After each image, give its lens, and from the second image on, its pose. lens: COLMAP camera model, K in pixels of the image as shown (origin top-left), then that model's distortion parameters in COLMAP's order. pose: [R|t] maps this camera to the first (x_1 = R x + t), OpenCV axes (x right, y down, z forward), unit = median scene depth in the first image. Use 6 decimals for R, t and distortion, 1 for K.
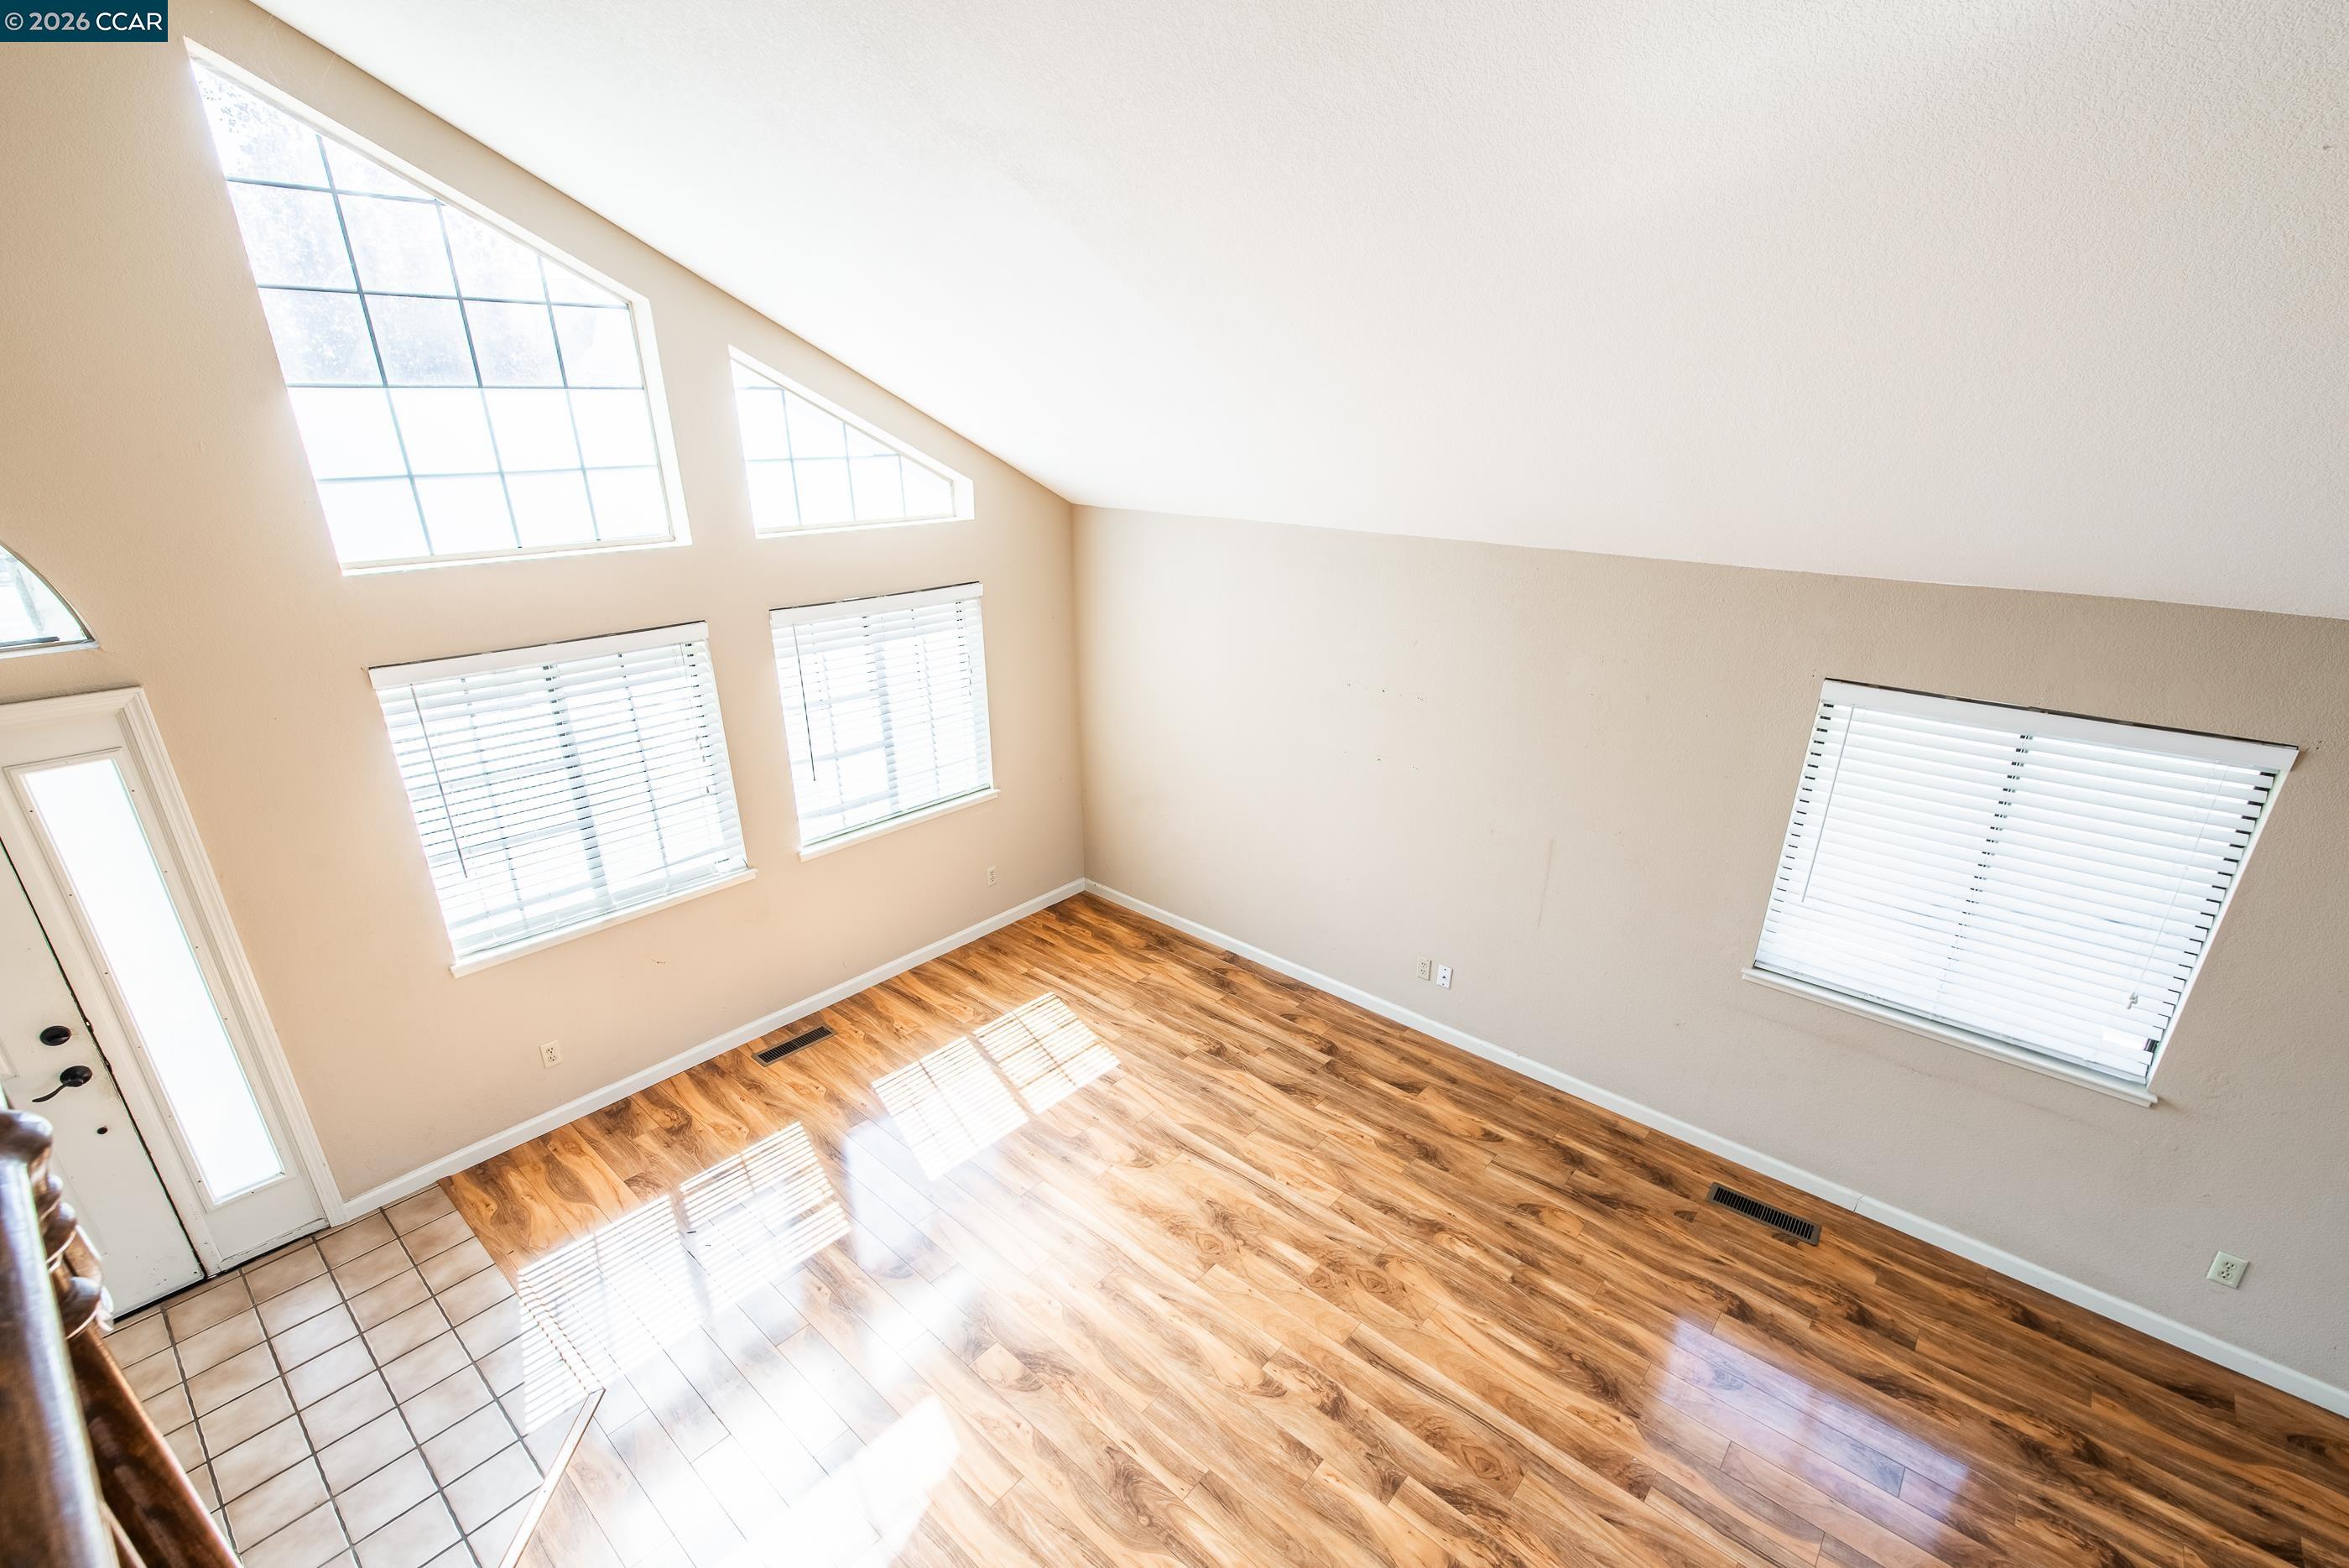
lens RADIAL K [[1030.2, 0, 1197.1], [0, 1030.2, 810.8], [0, 0, 1]] dist [0.002346, -0.000693]
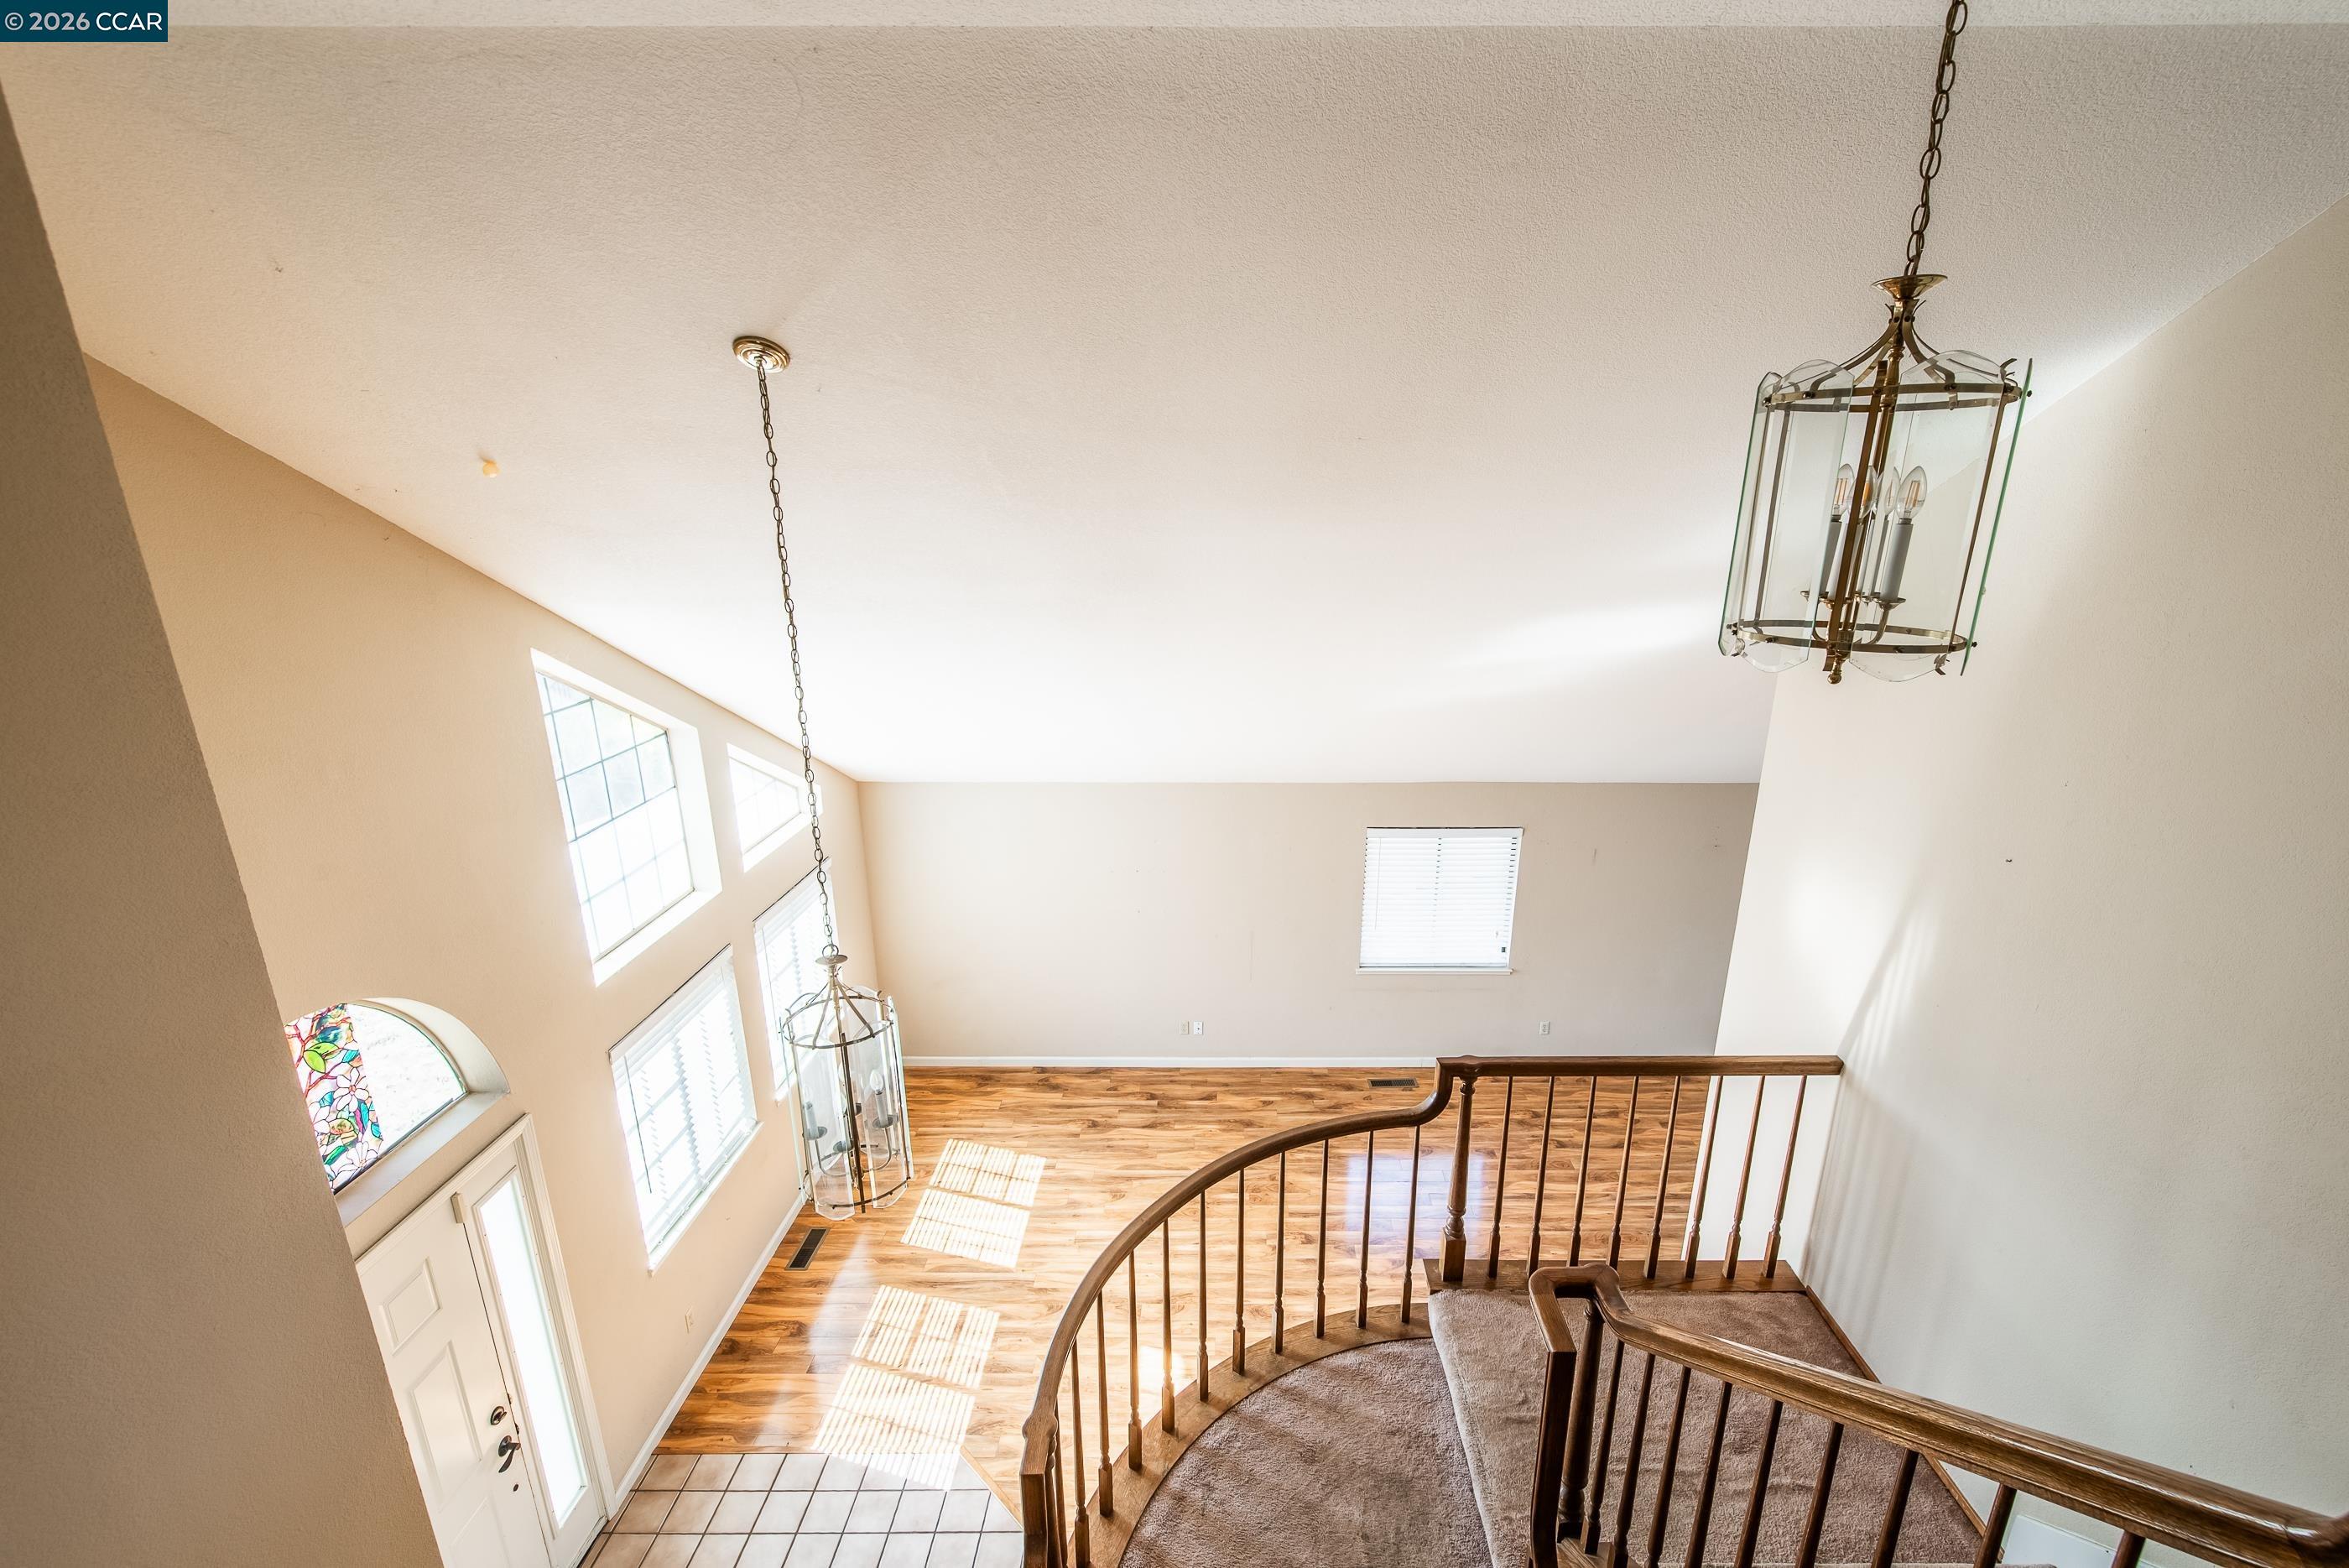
lens RADIAL K [[1030.2, 0, 1235.5], [0, 1030.2, 814.5], [0, 0, 1]] dist [0.002346, -0.000693]
pose [[0.759011, -0.196052, 0.620859, -0.813207], [0.240575, 0.970552, 0.012368, -0.215450], [-0.605000, 0.139976, 0.783825, -0.459792]]
